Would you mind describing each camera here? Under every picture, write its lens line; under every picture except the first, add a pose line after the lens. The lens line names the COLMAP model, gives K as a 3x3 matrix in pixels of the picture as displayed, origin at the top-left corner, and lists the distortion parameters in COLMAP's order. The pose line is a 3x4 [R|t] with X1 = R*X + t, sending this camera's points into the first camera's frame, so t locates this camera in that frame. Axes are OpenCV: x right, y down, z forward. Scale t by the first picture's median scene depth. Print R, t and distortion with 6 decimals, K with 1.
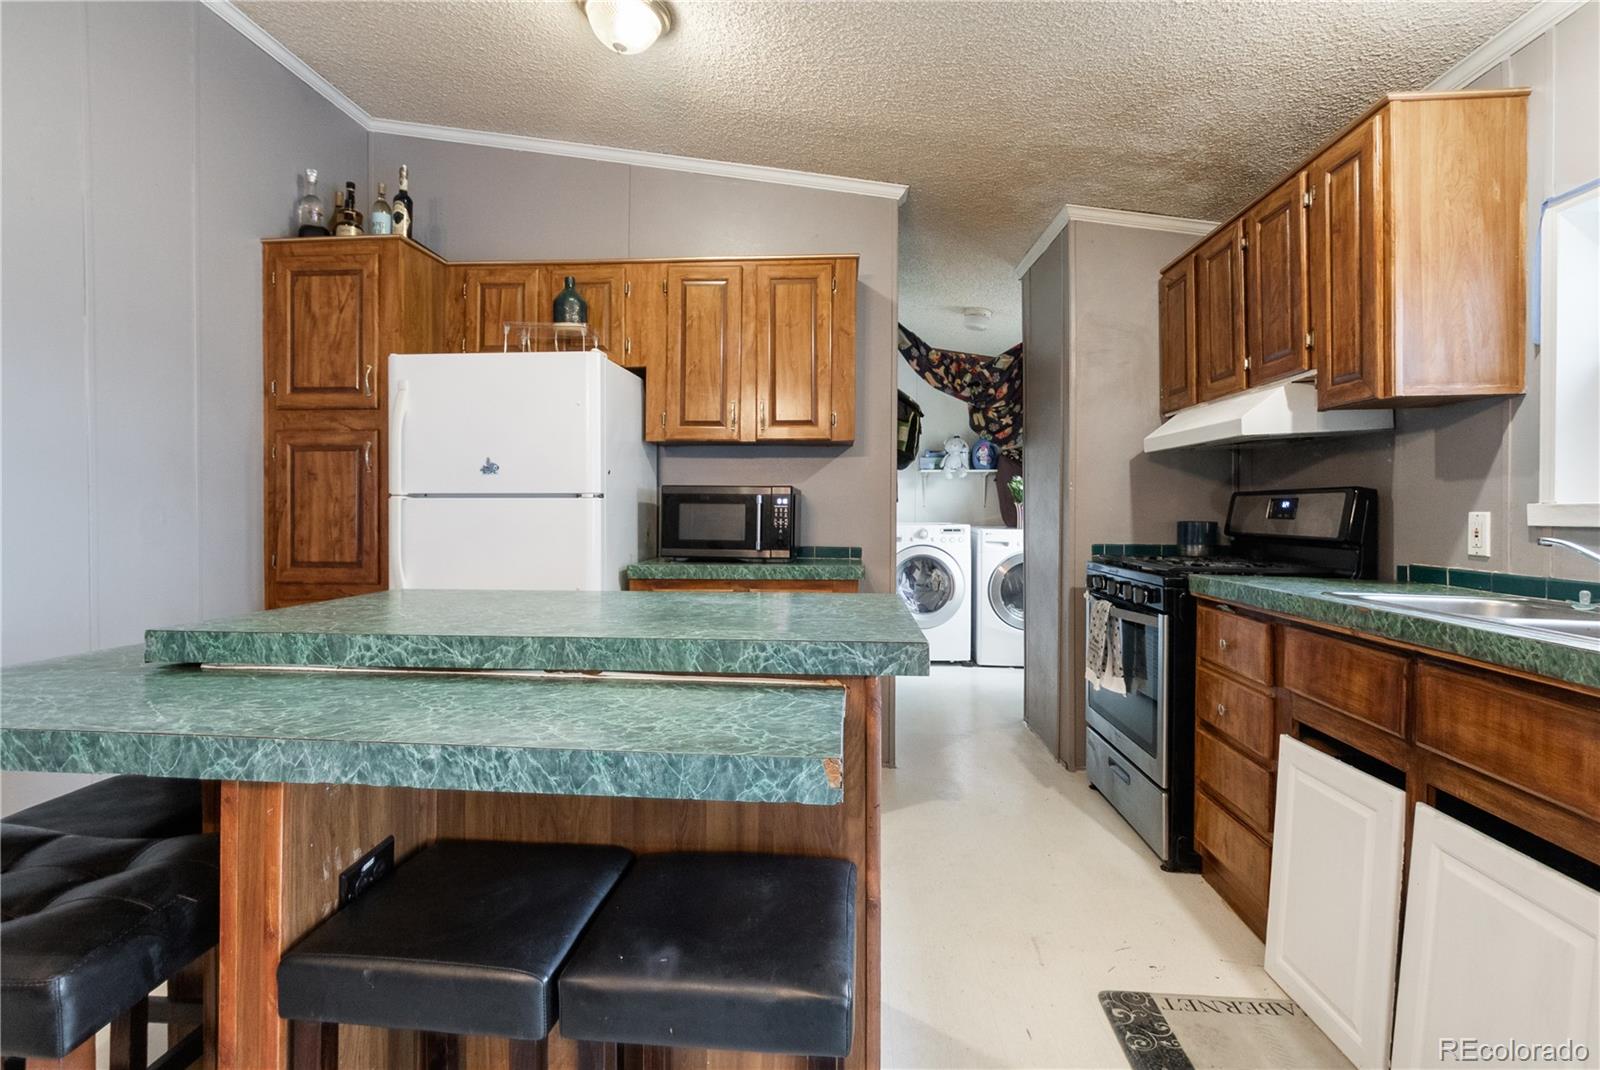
lens RADIAL K [[751.4, 0, 792.2], [0, 751.4, 501.9], [0, 0, 1]] dist [-0.001145, -0.000762]
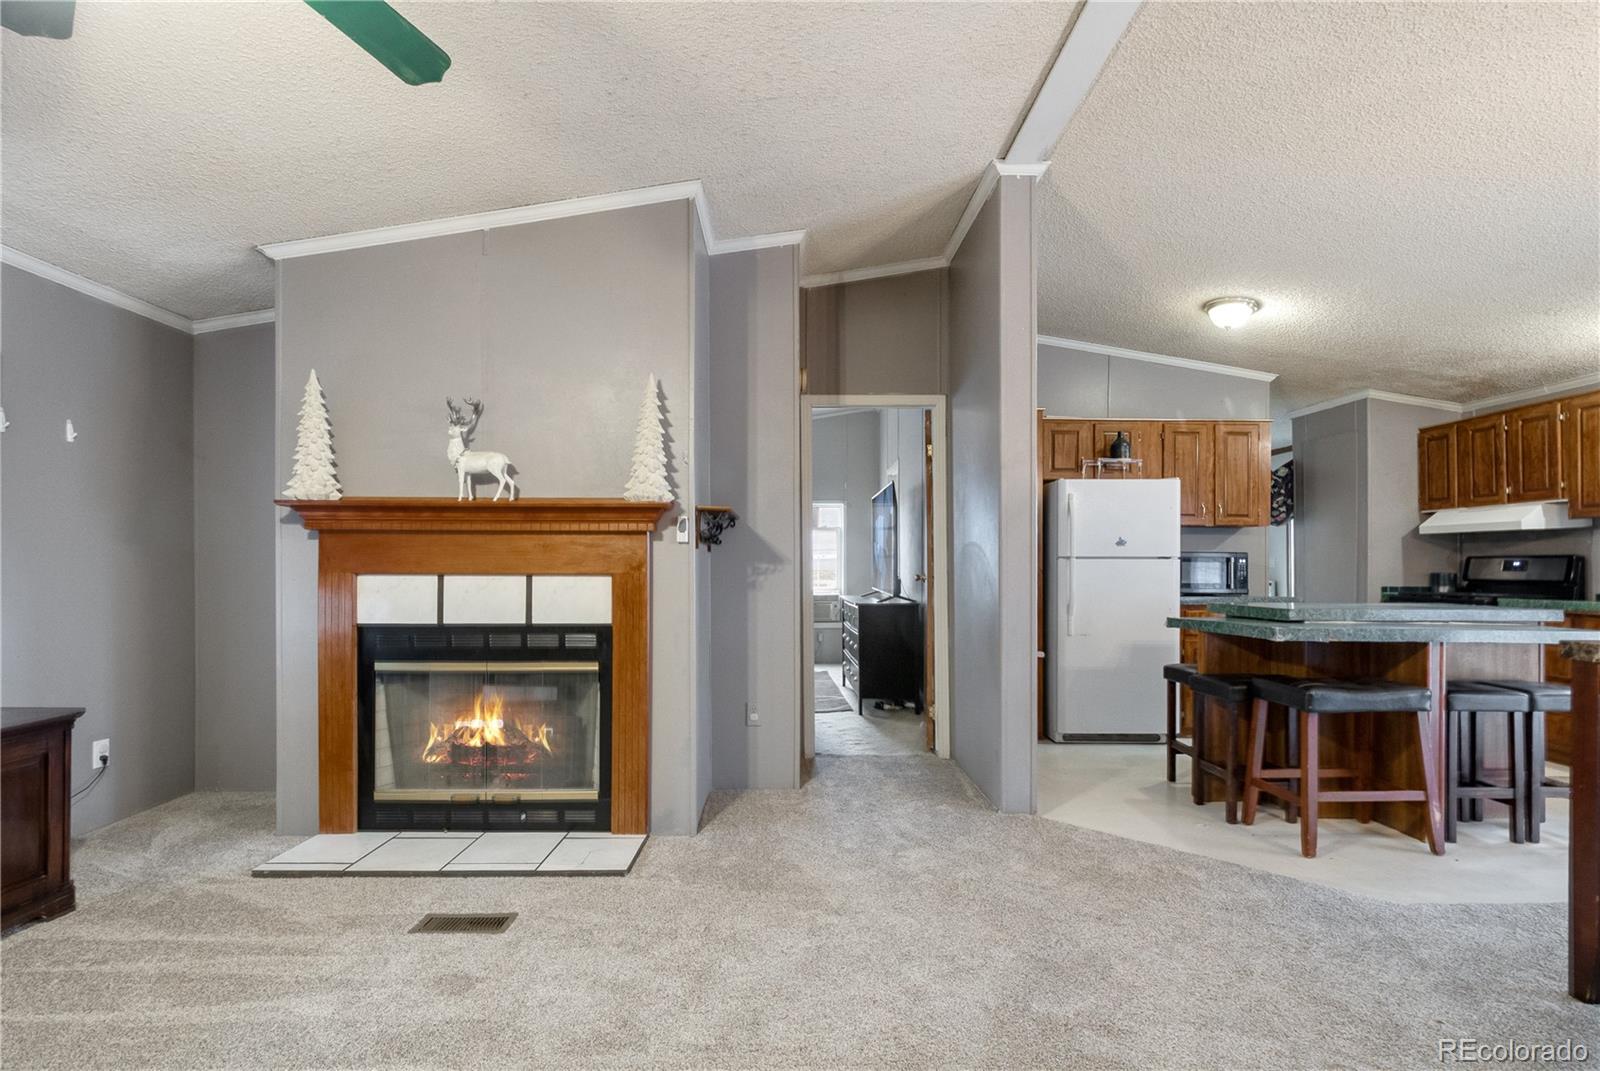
lens RADIAL K [[752.3, 0, 799.4], [0, 752.3, 555.9], [0, 0, 1]] dist [-0.002343, -0.000688]
pose [[0.996951, 0.003783, 0.077940, -1.177051], [-0.003622, 0.999991, -0.002206, -0.005347], [-0.077947, 0.001917, 0.996956, -0.673528]]
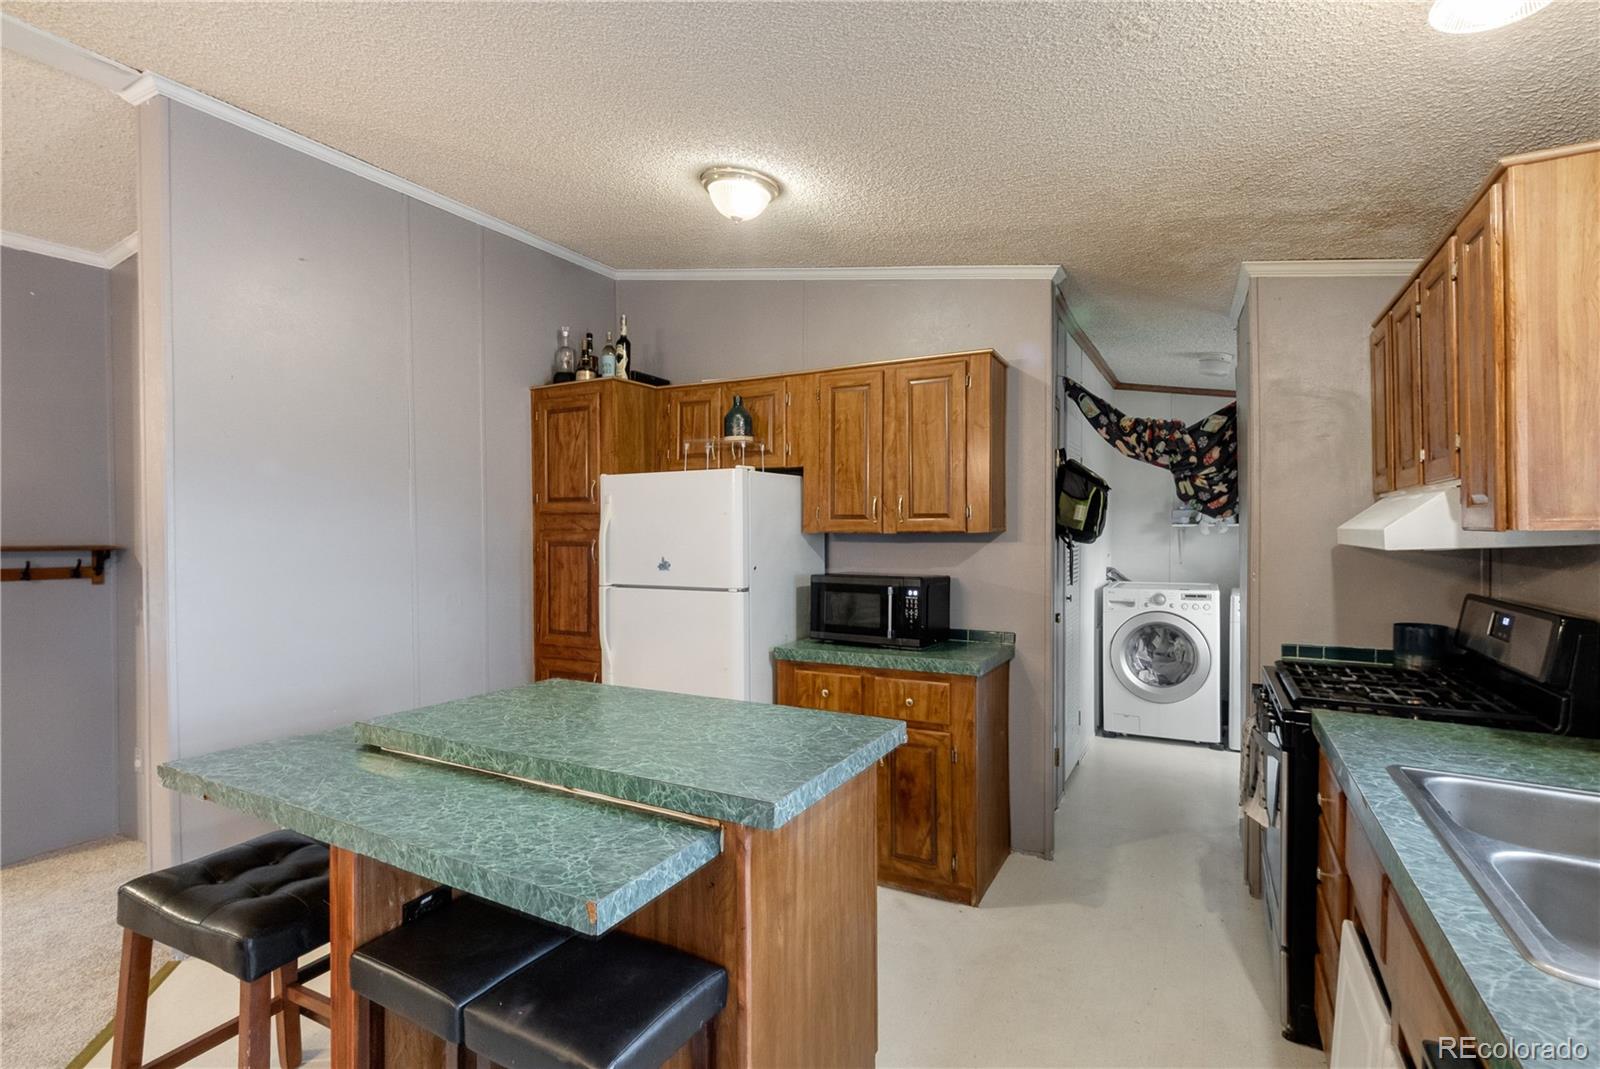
lens RADIAL K [[753.5, 0, 800.0], [0, 753.5, 522.2], [0, 0, 1]] dist [0.008973, -0.015055]
pose [[0.912982, -0.009005, -0.407901, 0.273488], [0.009429, 0.999955, -0.000971, -0.100485], [0.407891, -0.002960, 0.913026, -0.035297]]
